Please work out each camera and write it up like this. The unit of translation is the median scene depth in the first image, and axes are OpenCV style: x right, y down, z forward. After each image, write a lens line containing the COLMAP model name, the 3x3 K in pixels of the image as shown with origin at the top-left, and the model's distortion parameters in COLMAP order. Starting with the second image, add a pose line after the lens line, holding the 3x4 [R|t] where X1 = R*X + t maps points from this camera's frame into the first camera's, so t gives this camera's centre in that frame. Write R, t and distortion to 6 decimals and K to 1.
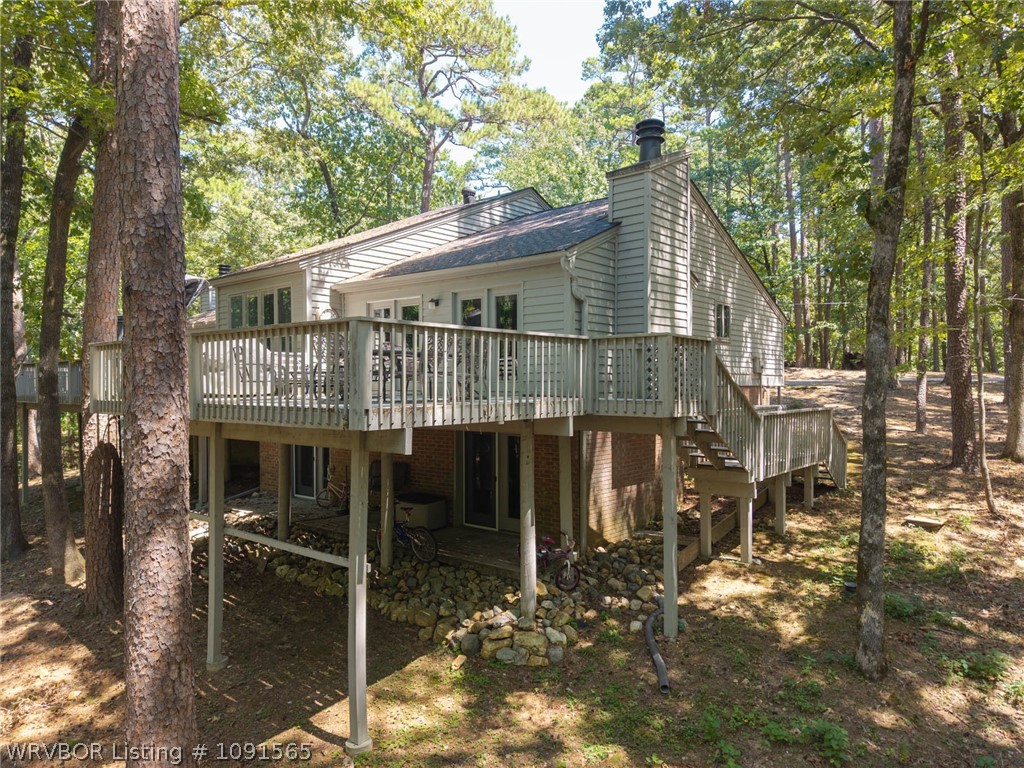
lens RADIAL K [[694.6, 0, 517.6], [0, 694.6, 383.7], [0, 0, 1]] dist [0.057245, -0.043510]
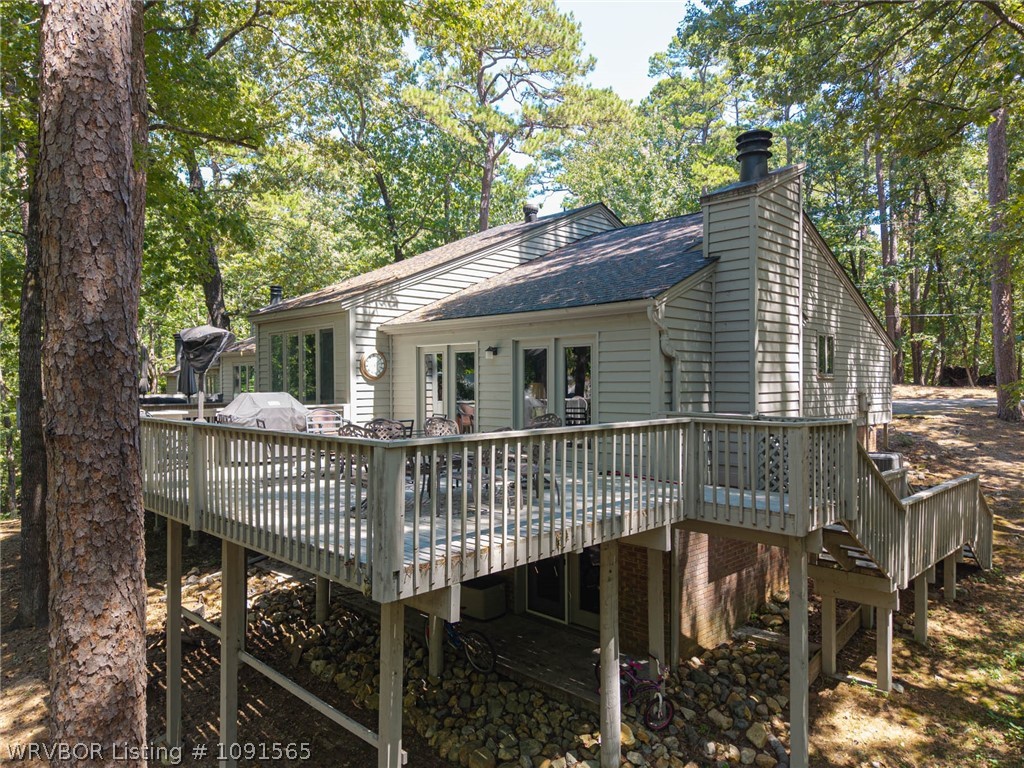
lens RADIAL K [[694.6, 0, 517.6], [0, 694.6, 383.7], [0, 0, 1]] dist [0.057245, -0.043510]
pose [[0.996489, 0.001303, -0.083718, -0.015636], [-0.001077, 0.999996, 0.002736, -0.070869], [0.083722, -0.002636, 0.996486, 0.134674]]
